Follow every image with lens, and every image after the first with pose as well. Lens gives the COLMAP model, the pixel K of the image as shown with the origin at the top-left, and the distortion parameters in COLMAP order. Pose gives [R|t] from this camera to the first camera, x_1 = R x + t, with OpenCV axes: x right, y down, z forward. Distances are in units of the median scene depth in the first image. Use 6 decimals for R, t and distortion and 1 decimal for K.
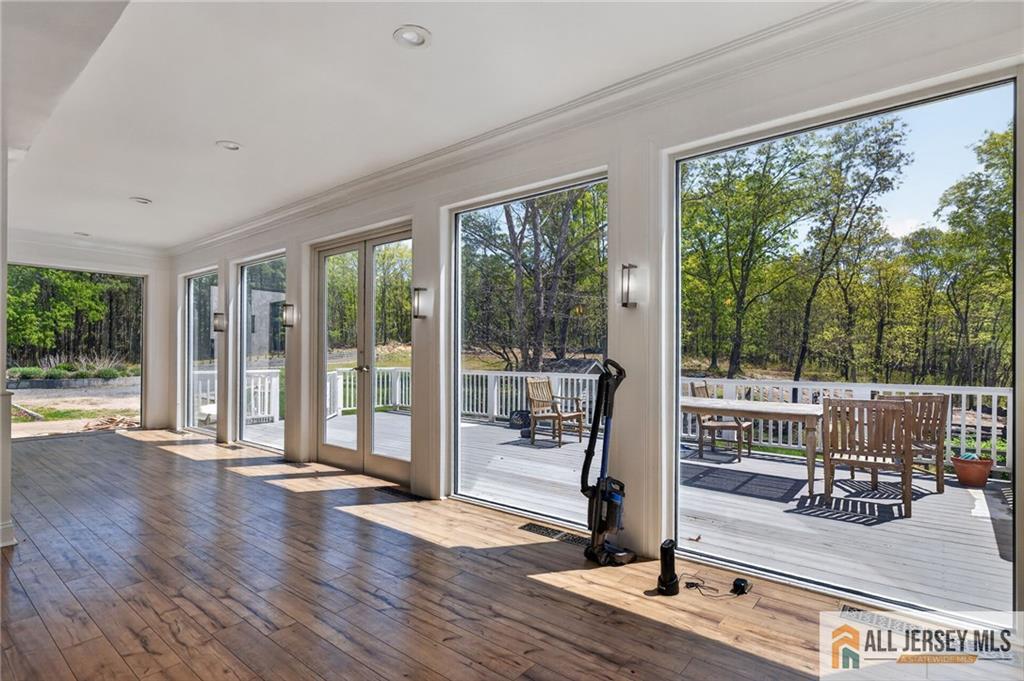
lens RADIAL K [[506.9, 0, 509.7], [0, 506.9, 353.6], [0, 0, 1]] dist [-0.000235, 0.000873]
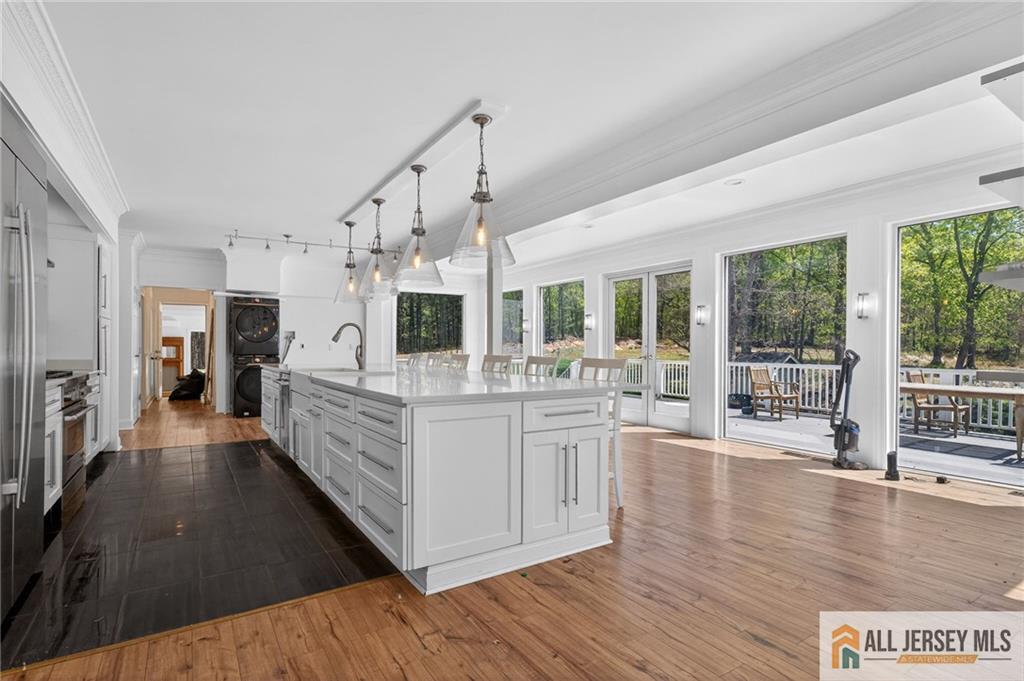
lens RADIAL K [[506.9, 0, 505.3], [0, 506.9, 350.8], [0, 0, 1]] dist [-0.000235, 0.000873]
pose [[0.947847, 0.002016, -0.318719, -0.139467], [-0.000175, 0.999983, 0.005807, 0.002196], [0.318725, -0.005449, 0.947832, -0.382158]]
